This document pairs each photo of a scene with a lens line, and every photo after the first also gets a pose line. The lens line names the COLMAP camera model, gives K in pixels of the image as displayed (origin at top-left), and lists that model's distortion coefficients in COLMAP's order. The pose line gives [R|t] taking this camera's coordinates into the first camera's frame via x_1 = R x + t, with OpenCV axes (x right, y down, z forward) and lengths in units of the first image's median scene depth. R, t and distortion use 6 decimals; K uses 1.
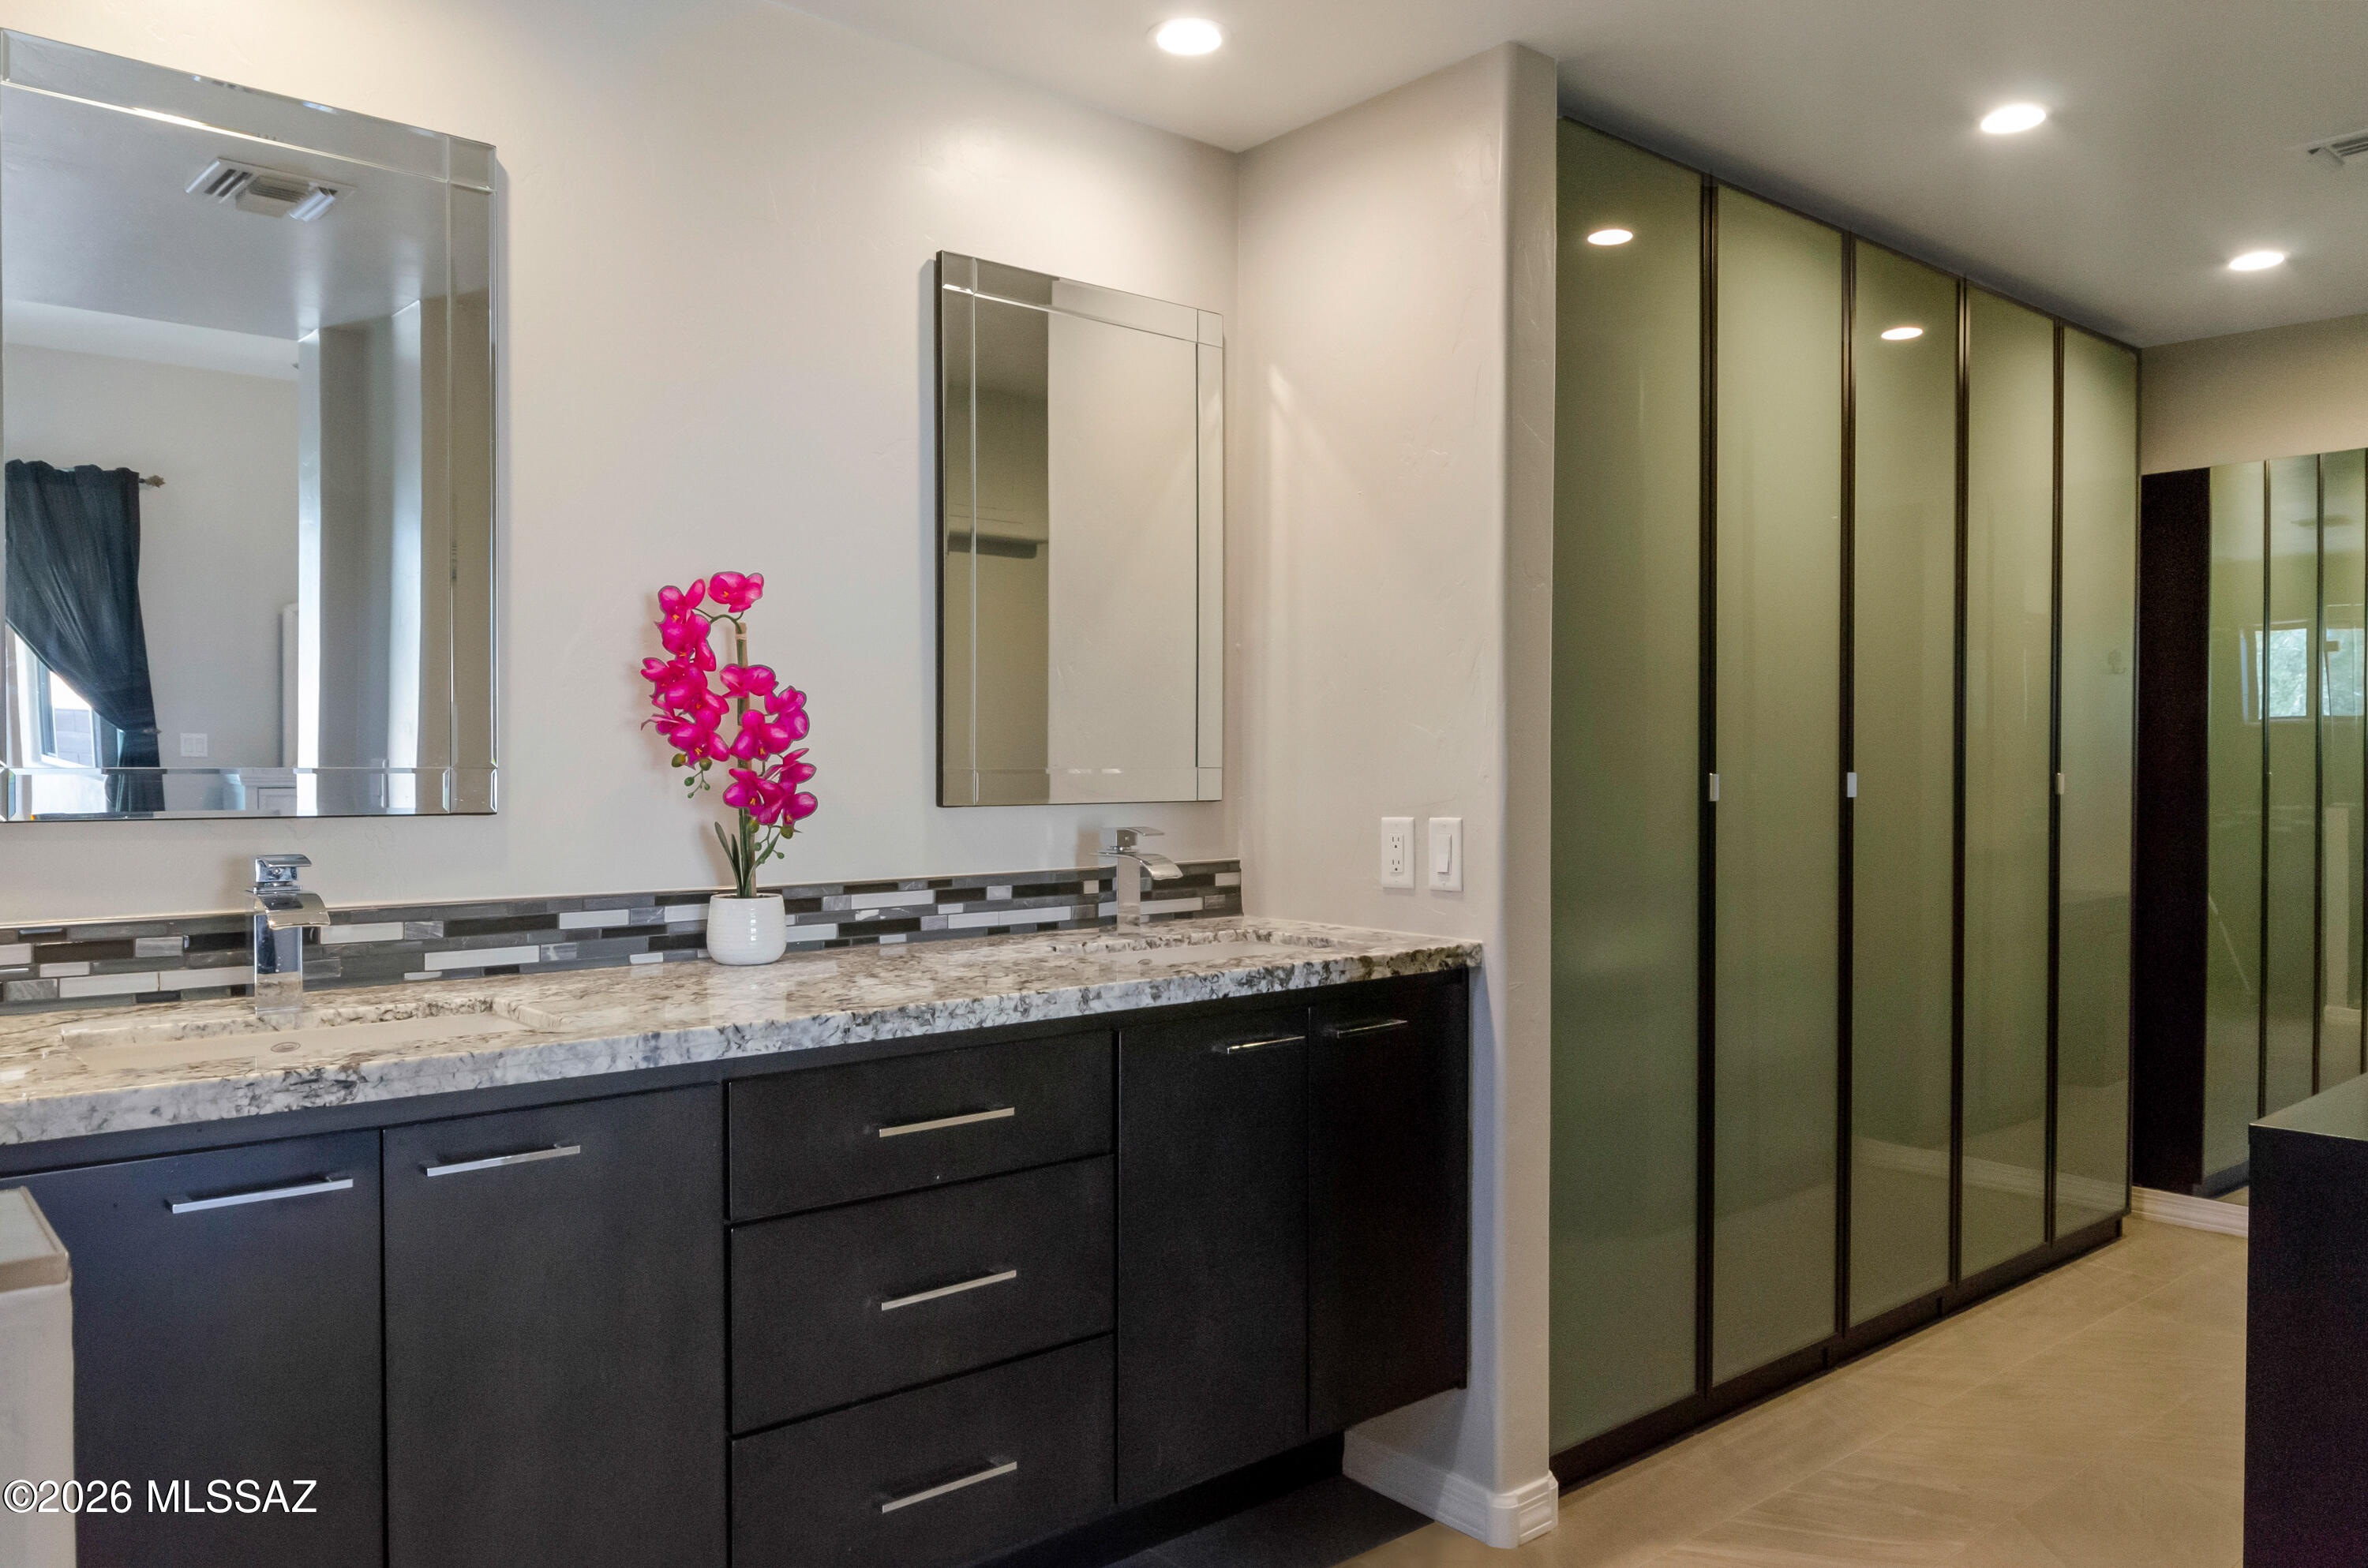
lens RADIAL K [[1668.8, 0, 1256.5], [0, 1668.8, 808.8], [0, 0, 1]] dist [-0.011002, -0.001742]
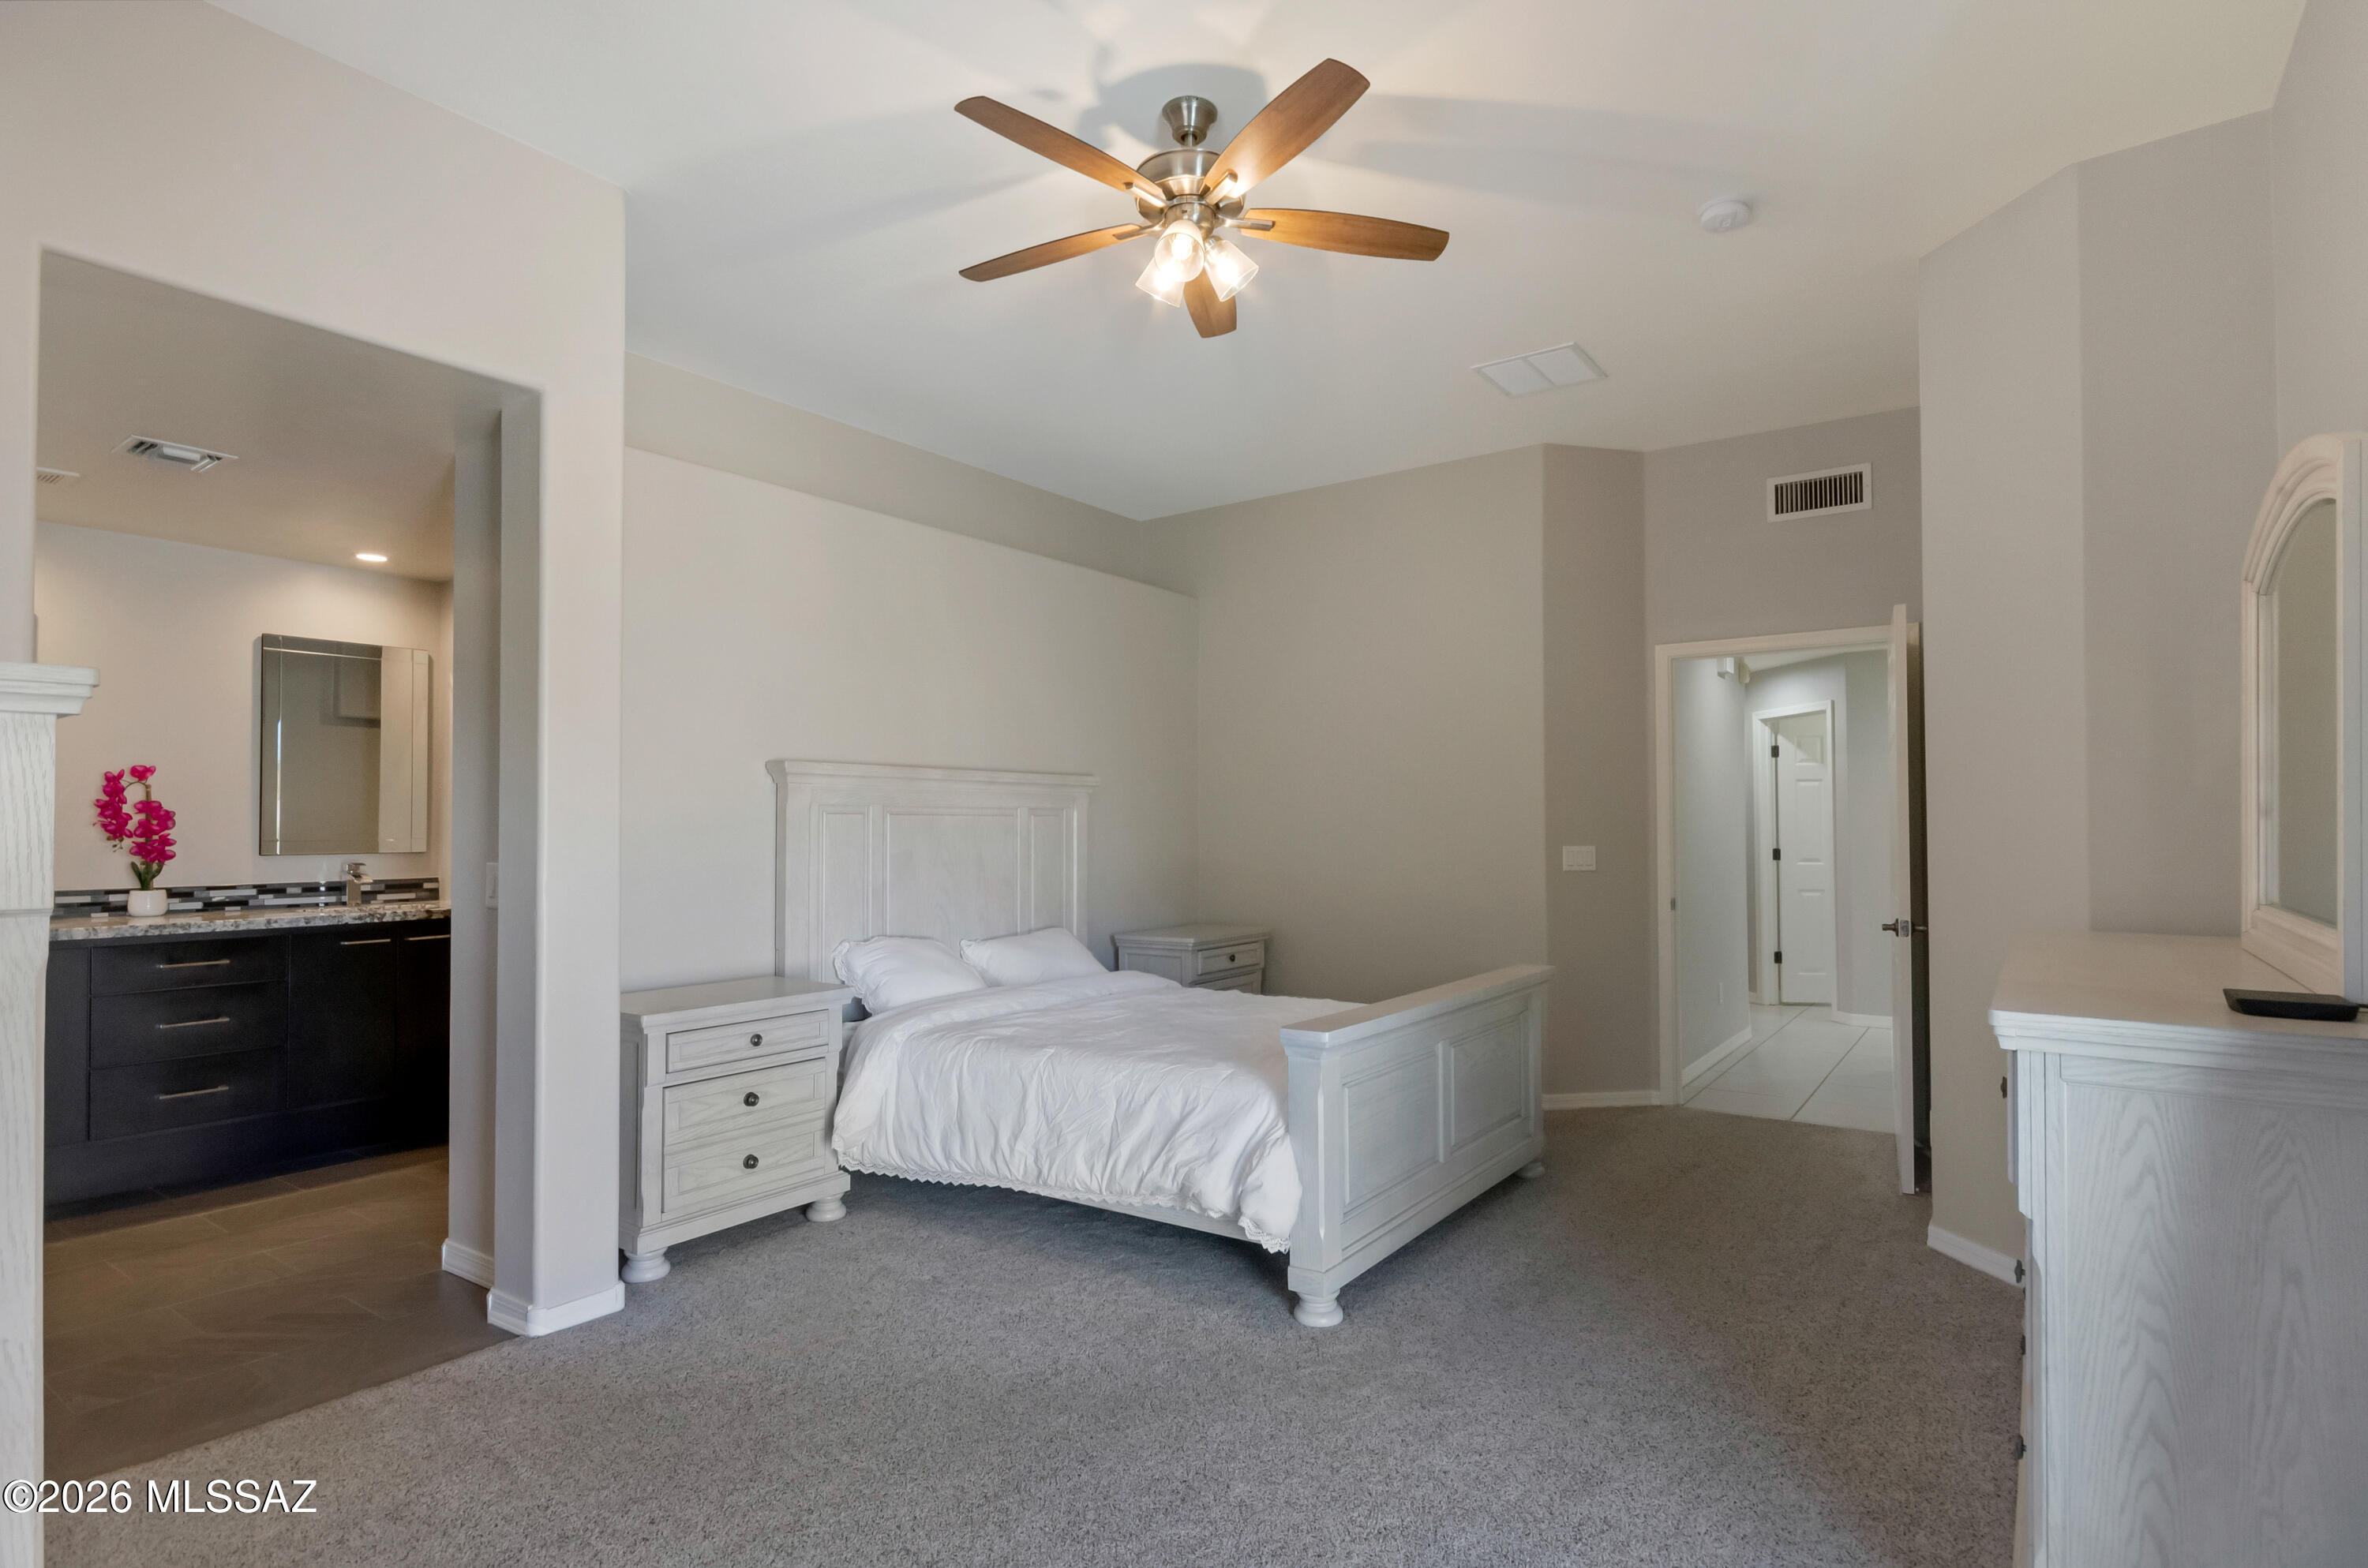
lens RADIAL K [[1162.3, 0, 1243.3], [0, 1162.3, 814.5], [0, 0, 1]] dist [-0.014433, -0.003998]
pose [[0.965129, -0.001320, 0.261772, 0.869817], [0.011508, 0.999234, -0.037392, 0.020772], [-0.261522, 0.039101, 0.964405, -1.155687]]
